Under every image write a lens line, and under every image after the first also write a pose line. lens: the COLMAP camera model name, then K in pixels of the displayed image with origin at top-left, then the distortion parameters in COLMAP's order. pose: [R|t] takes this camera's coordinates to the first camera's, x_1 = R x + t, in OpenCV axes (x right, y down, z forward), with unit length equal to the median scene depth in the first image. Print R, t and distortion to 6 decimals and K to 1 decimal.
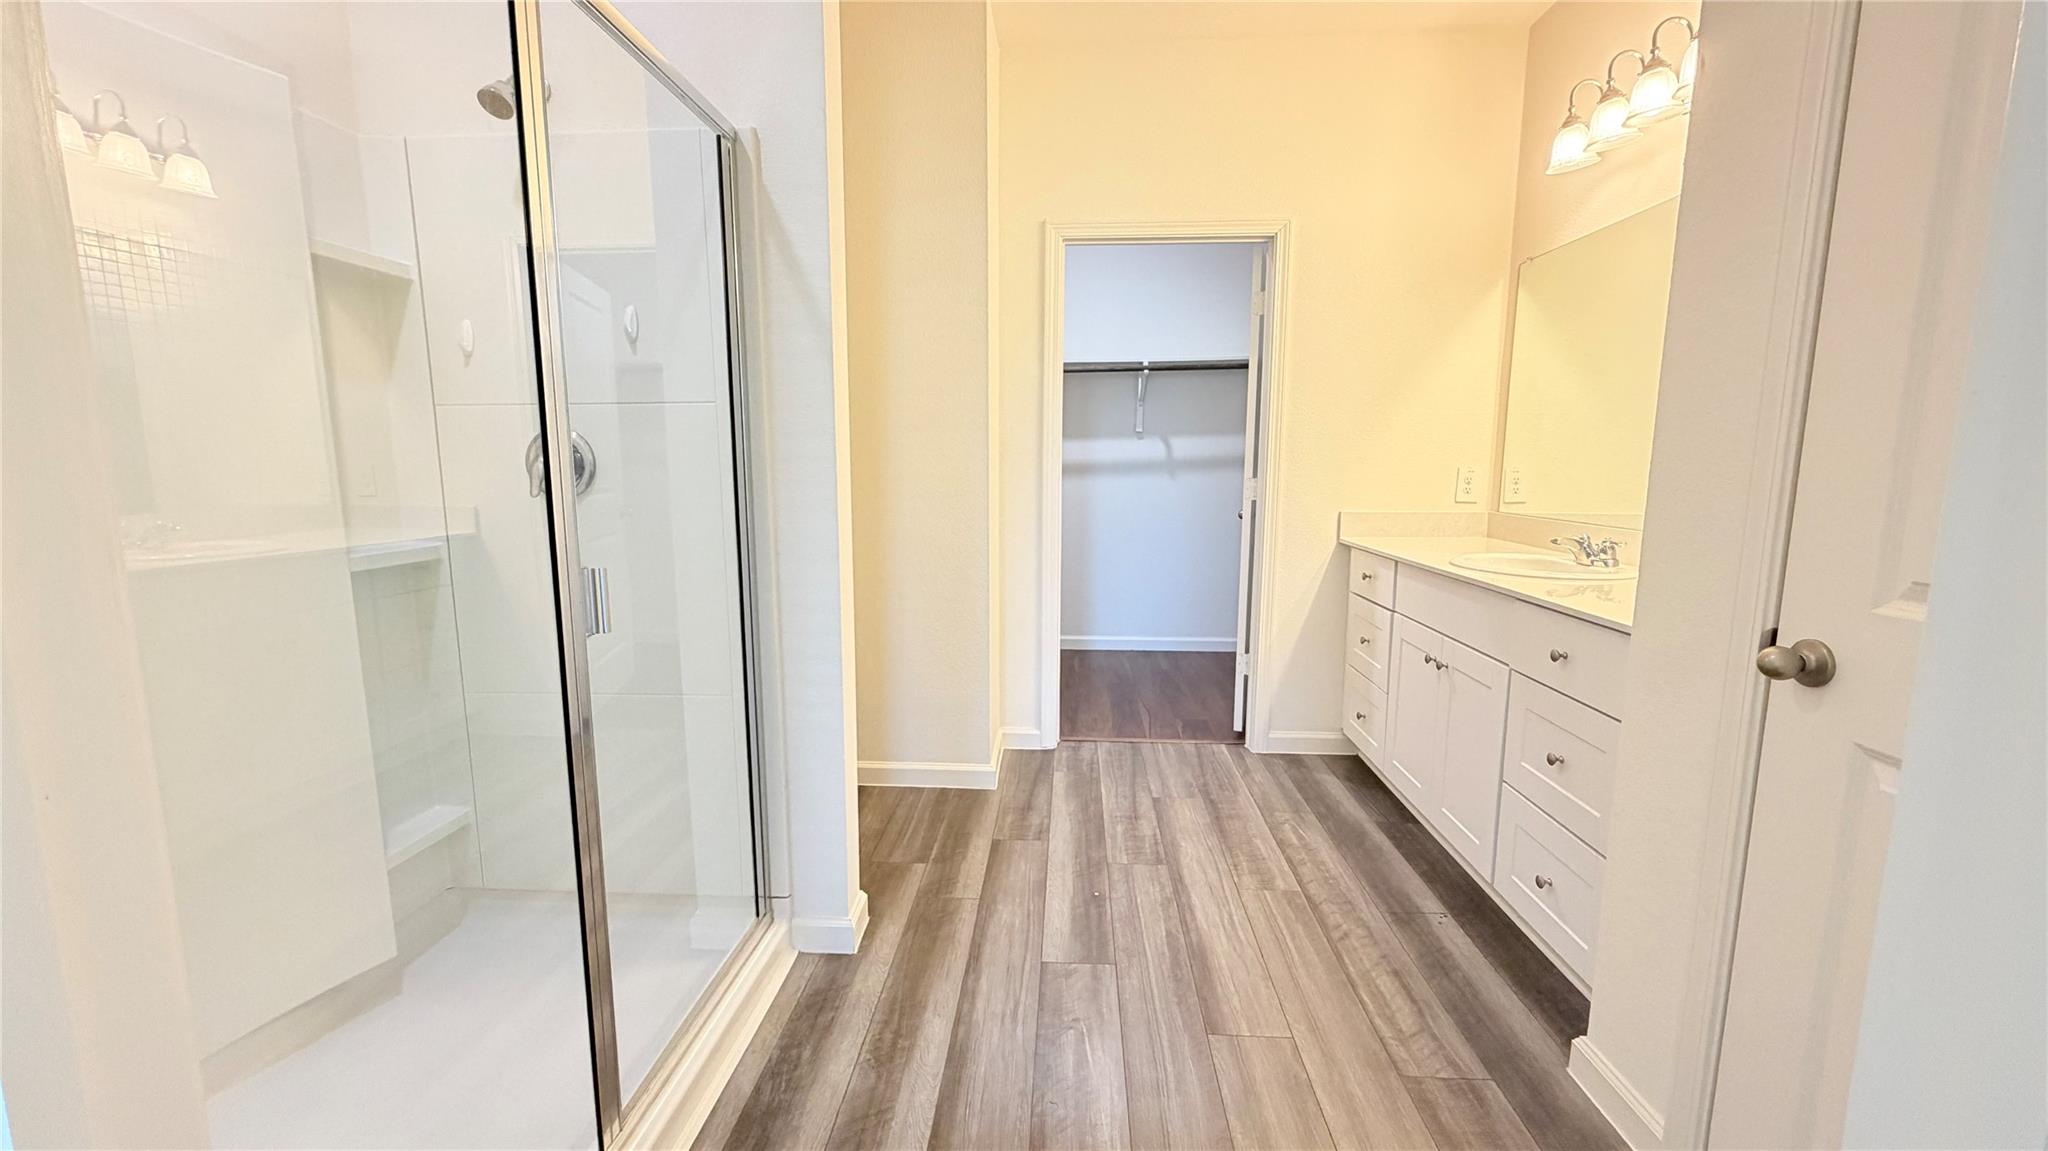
lens RADIAL K [[813.3, 0, 1024.0], [0, 813.3, 575.5], [0, 0, 1]] dist [0.000303, 0.000099]
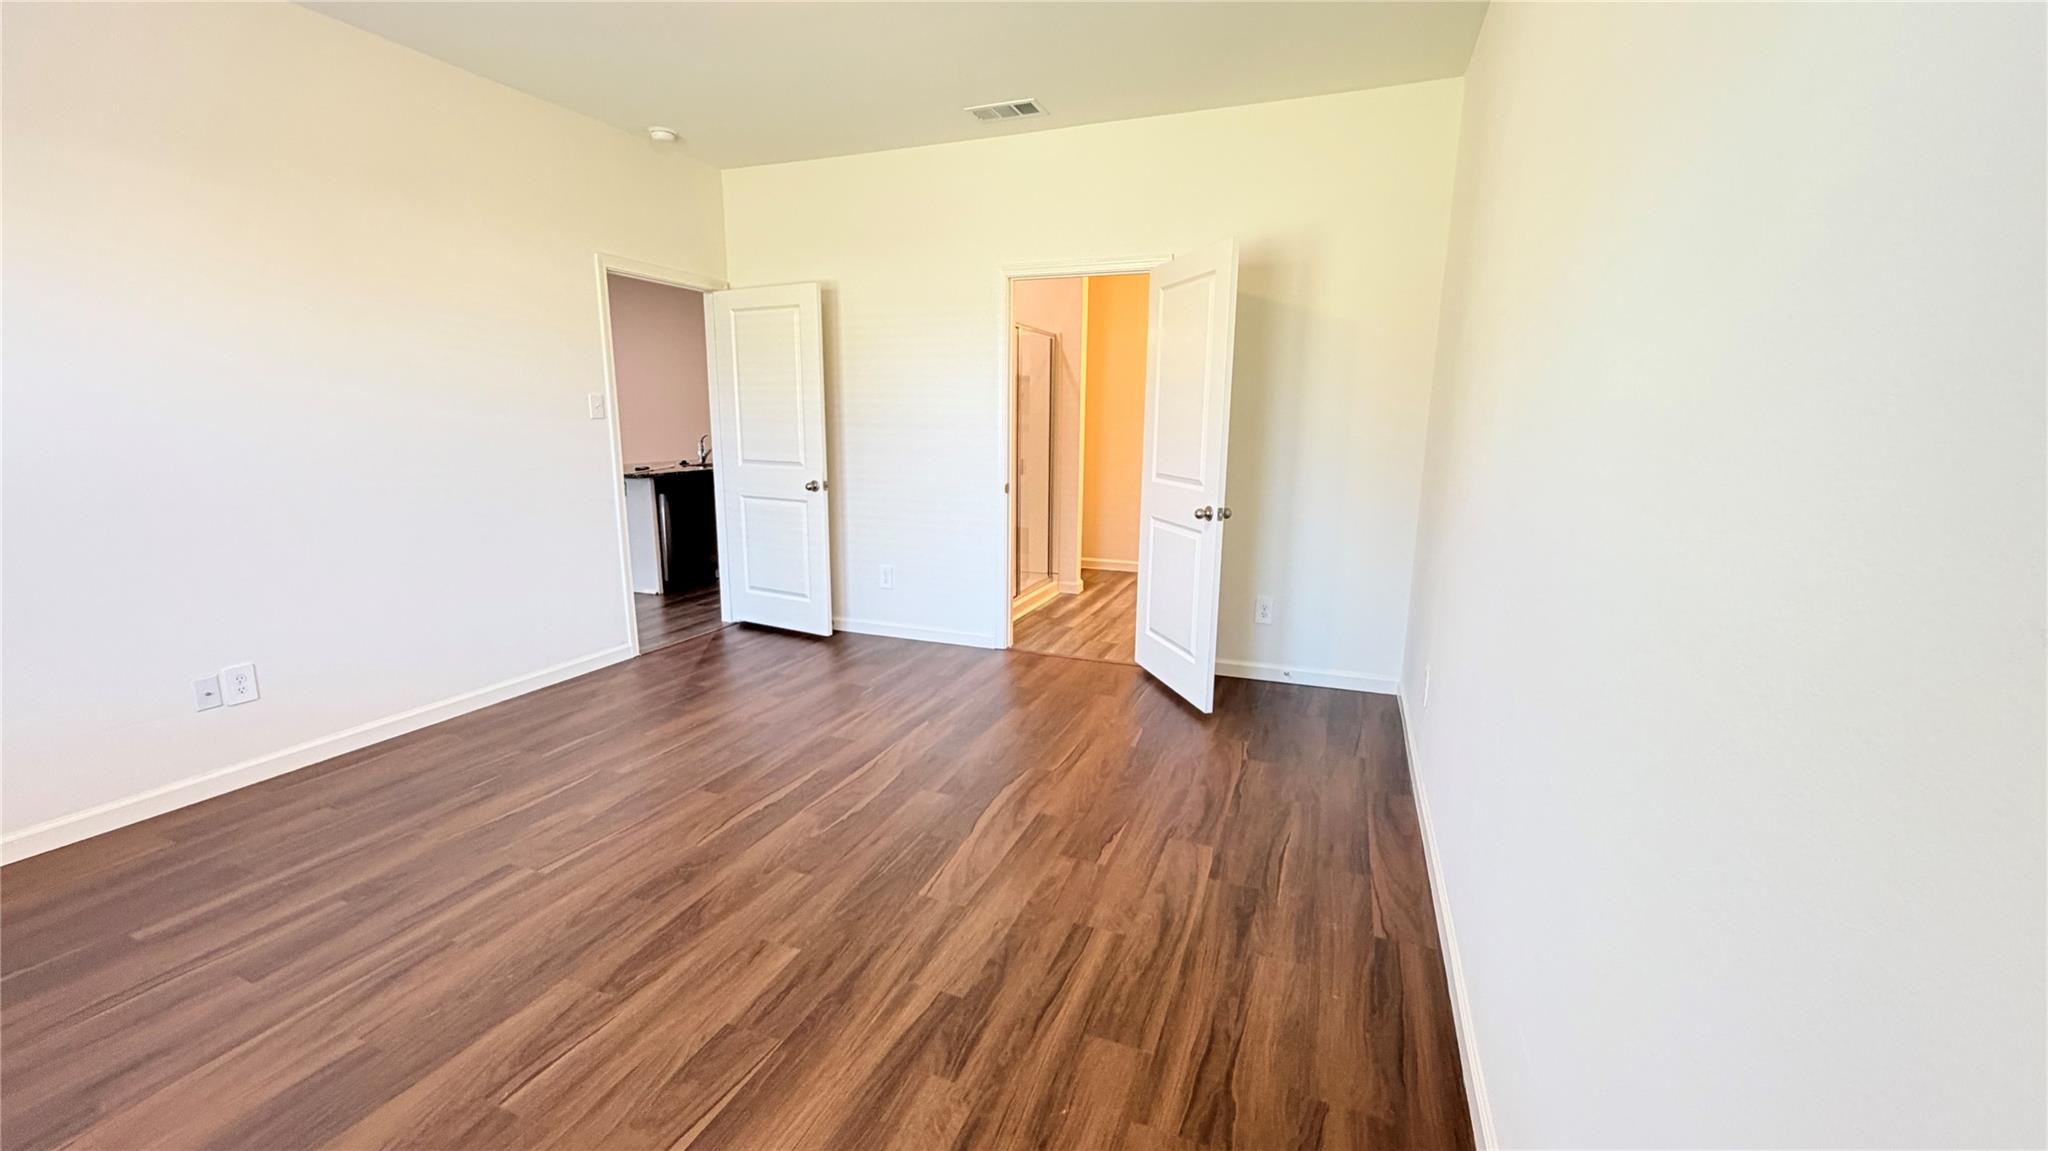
lens RADIAL K [[813.3, 0, 1024.0], [0, 813.3, 575.5], [0, 0, 1]] dist [0.000303, 0.000099]
pose [[0.956551, 0.066260, -0.283936, 0.467508], [-0.053936, 0.997240, 0.051014, 0.227355], [0.286533, -0.033483, 0.957485, -1.991713]]
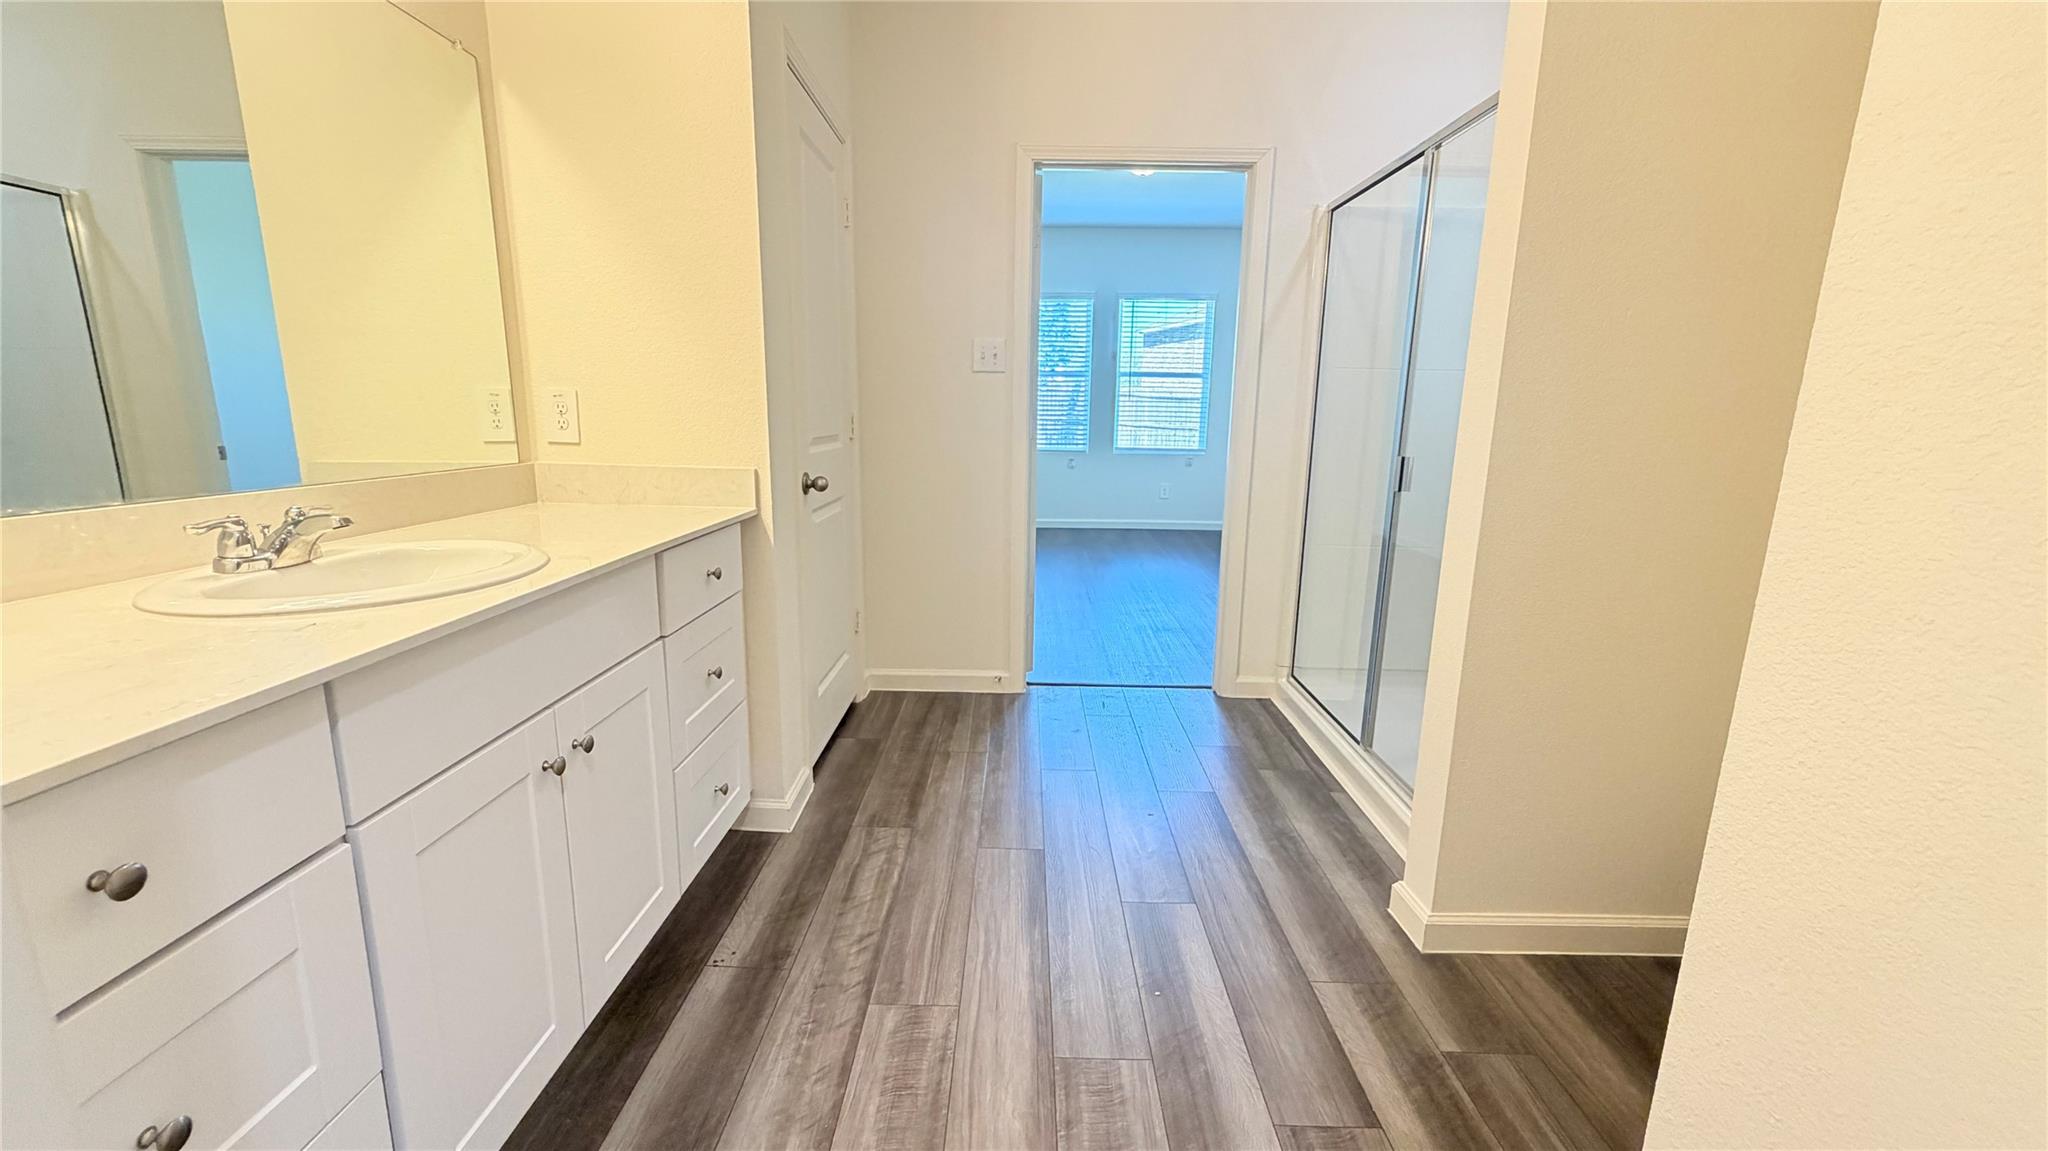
lens RADIAL K [[813.3, 0, 1024.0], [0, 813.3, 575.5], [0, 0, 1]] dist [0.000303, 0.000099]
pose [[-0.998114, -0.005228, -0.061161, 0.274100], [-0.025526, 0.941486, 0.336084, -0.214642], [0.055825, 0.337012, -0.939844, 1.667443]]
